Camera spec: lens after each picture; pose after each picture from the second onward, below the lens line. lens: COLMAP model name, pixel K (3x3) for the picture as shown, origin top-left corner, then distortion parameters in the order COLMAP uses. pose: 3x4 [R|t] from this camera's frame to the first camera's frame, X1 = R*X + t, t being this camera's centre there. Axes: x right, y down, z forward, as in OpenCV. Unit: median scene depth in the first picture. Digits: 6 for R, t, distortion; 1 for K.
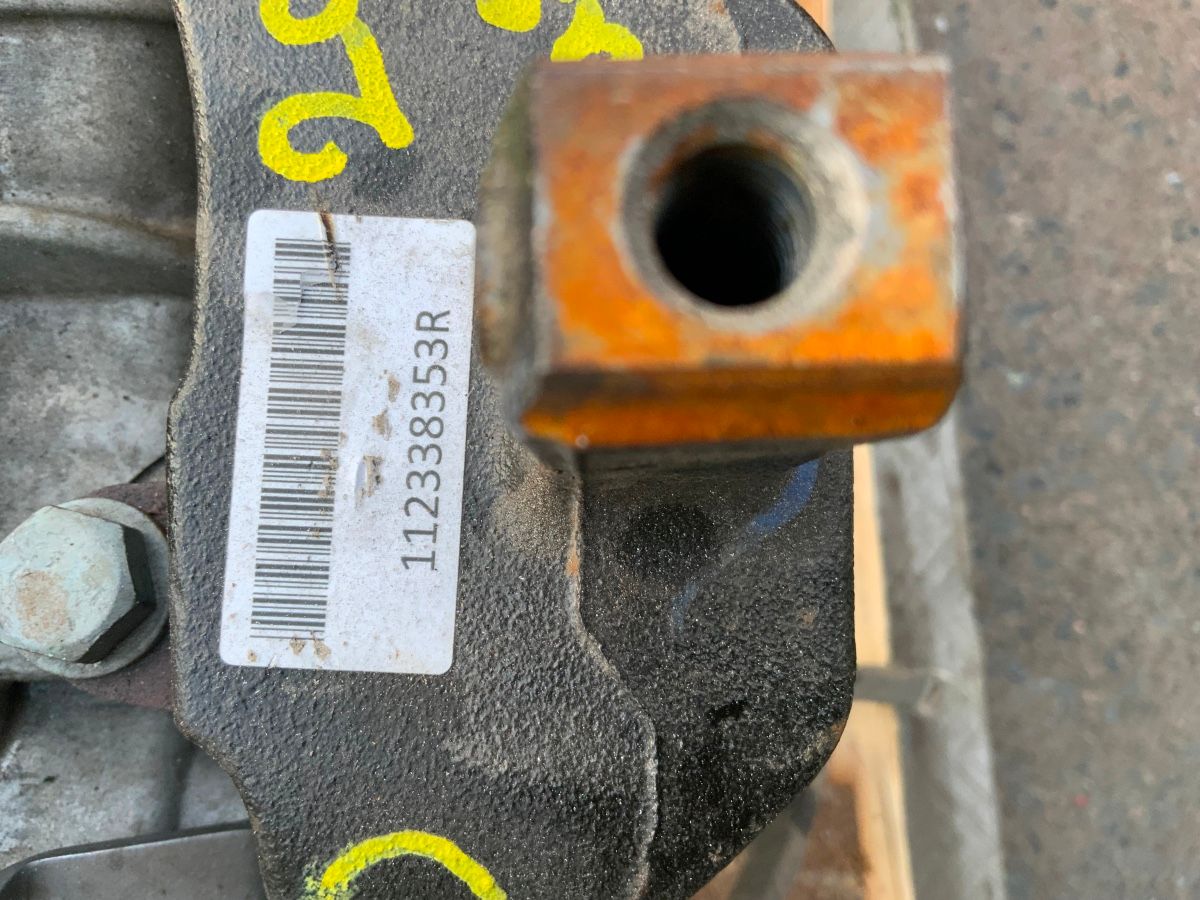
lens RADIAL K [[1024.1, 0, 606.7], [0, 1024.1, 450.3], [0, 0, 1]] dist [0.011486, -0.044232]
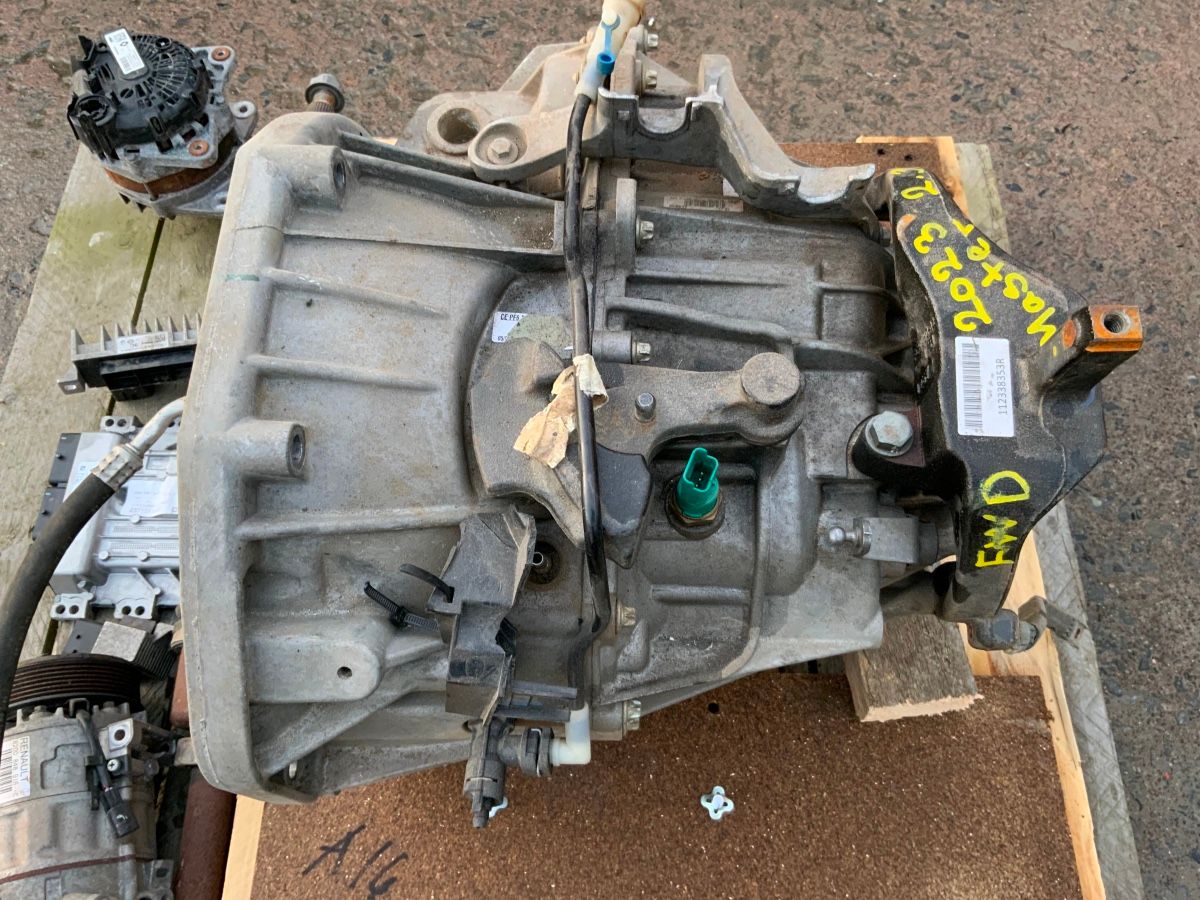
lens RADIAL K [[1024.1, 0, 594.3], [0, 1024.1, 454.5], [0, 0, 1]] dist [0.011486, -0.044232]
pose [[0.998812, 0.013098, -0.046935, -1.634599], [-0.022778, 0.976984, -0.212091, 1.188264], [0.043077, 0.212908, 0.976122, -3.144089]]
